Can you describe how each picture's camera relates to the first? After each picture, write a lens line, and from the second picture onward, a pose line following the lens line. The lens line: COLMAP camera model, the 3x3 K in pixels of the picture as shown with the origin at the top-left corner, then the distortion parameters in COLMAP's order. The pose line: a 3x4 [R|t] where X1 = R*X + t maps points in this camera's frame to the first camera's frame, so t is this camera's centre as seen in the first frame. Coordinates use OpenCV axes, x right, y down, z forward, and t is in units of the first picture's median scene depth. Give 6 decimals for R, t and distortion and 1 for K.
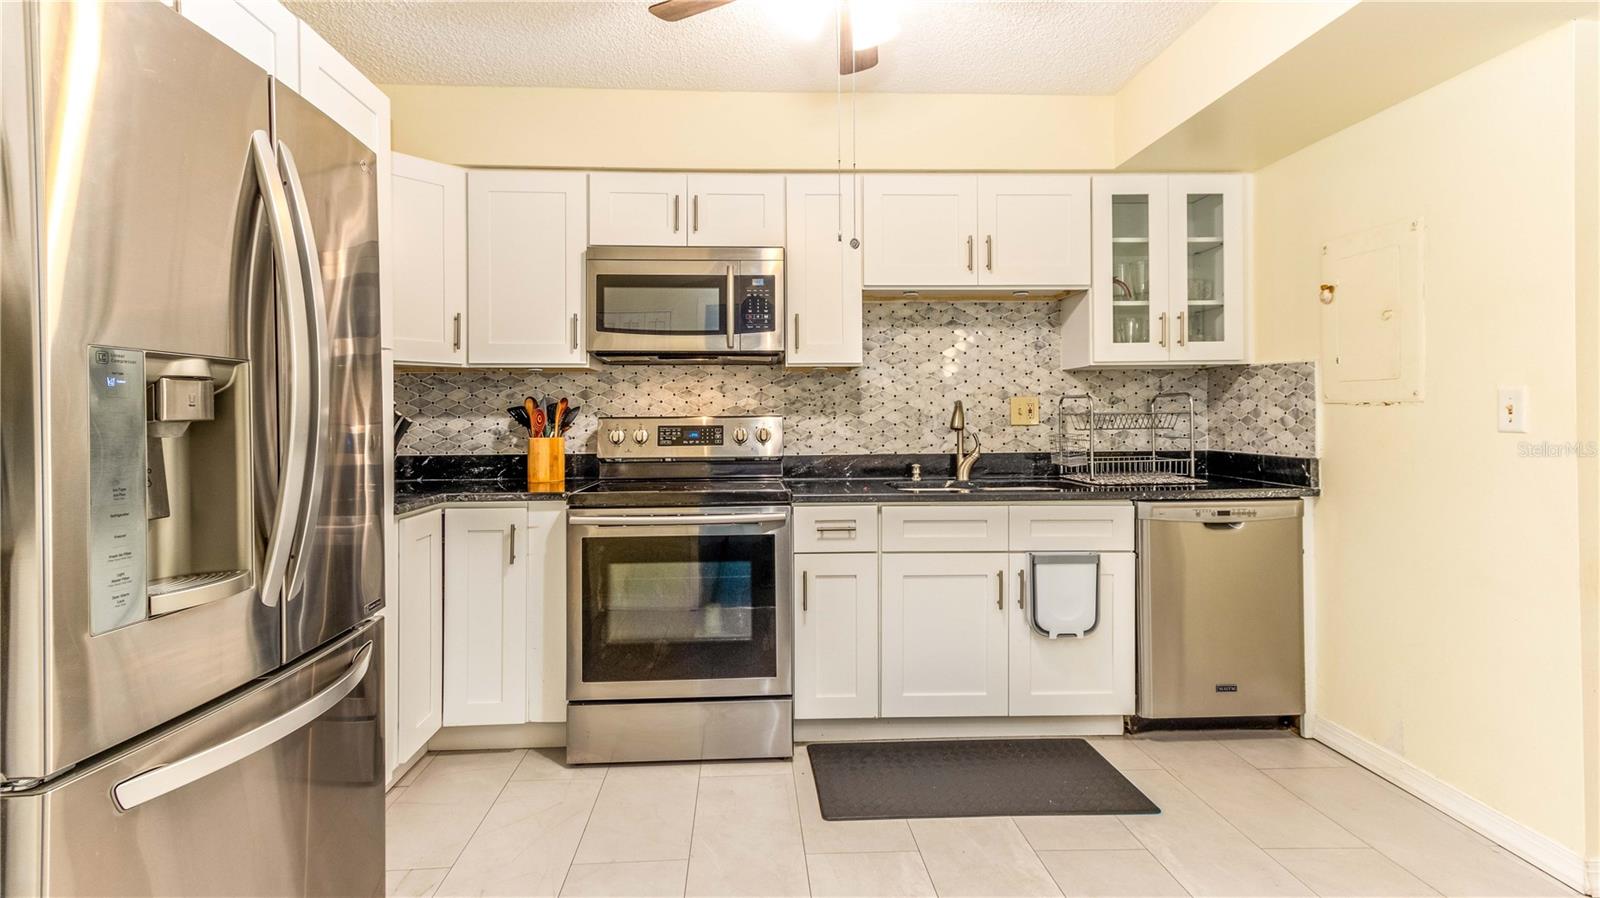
lens RADIAL K [[783.3, 0, 756.1], [0, 783.3, 418.6], [0, 0, 1]] dist [0.019342, 0.000871]
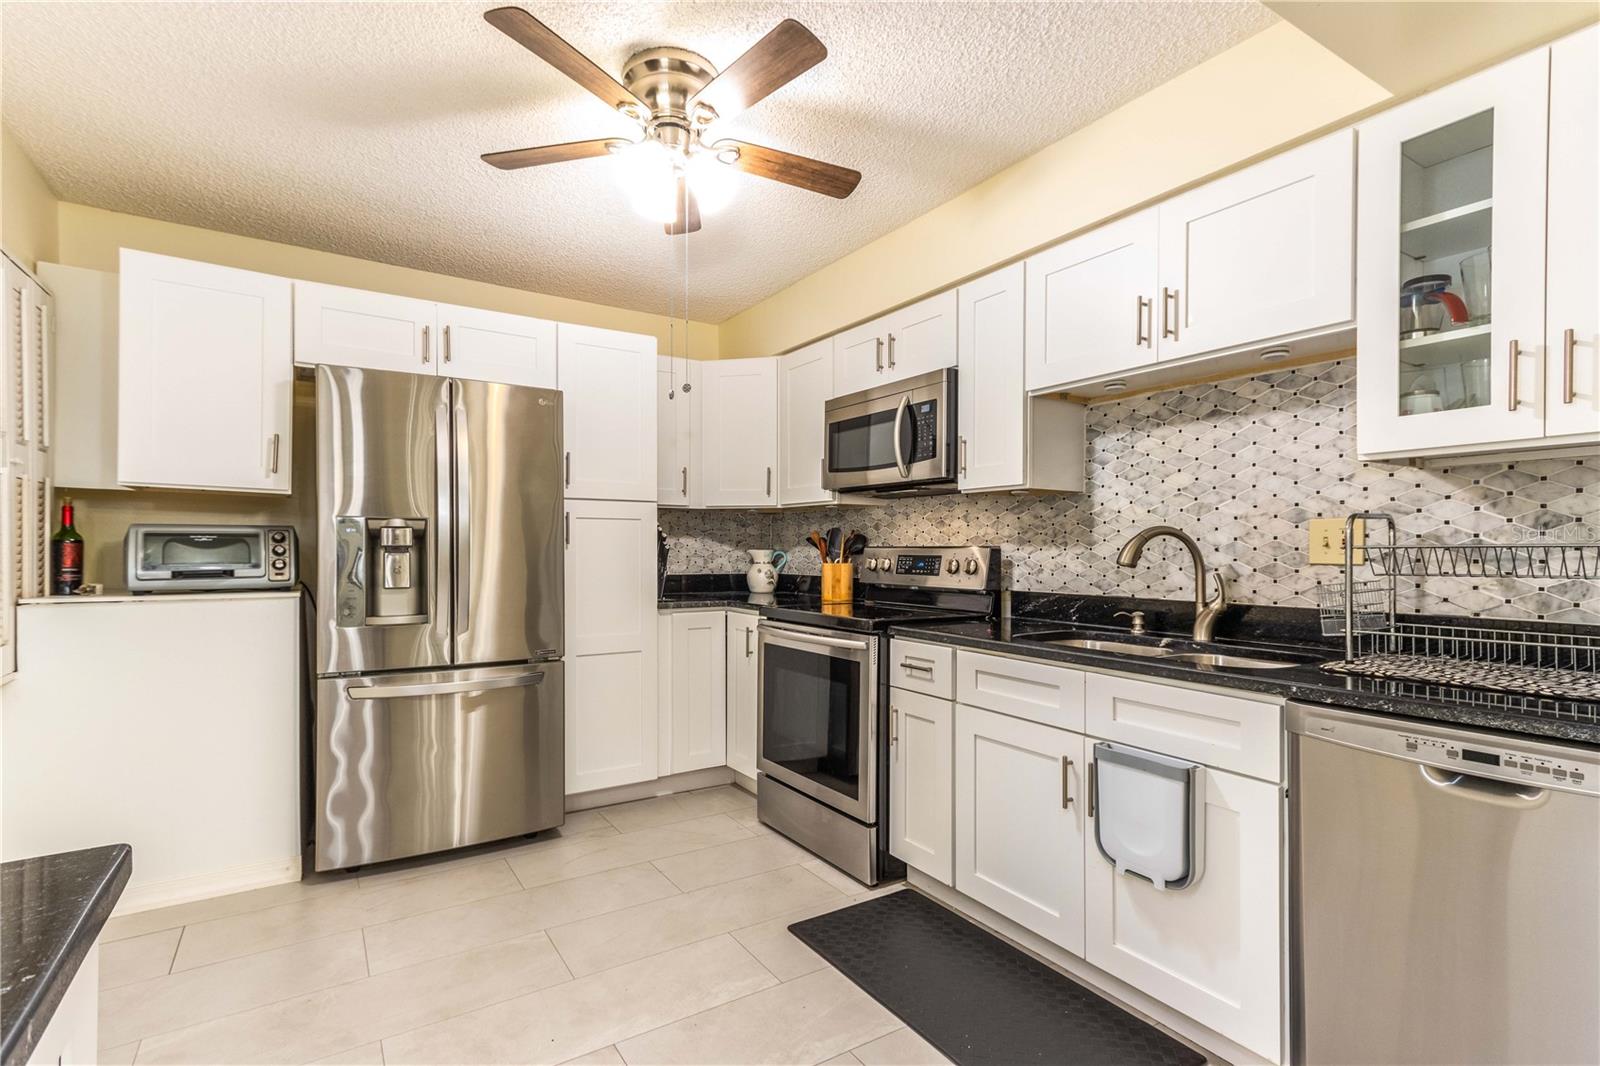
lens RADIAL K [[752.2, 0, 747.5], [0, 752.2, 556.1], [0, 0, 1]] dist [0.022540, -0.001574]
pose [[0.476030, 0.018625, -0.879232, 0.675888], [-0.006049, 0.999821, 0.017905, -0.006223], [0.879408, -0.003205, 0.476058, 0.334909]]
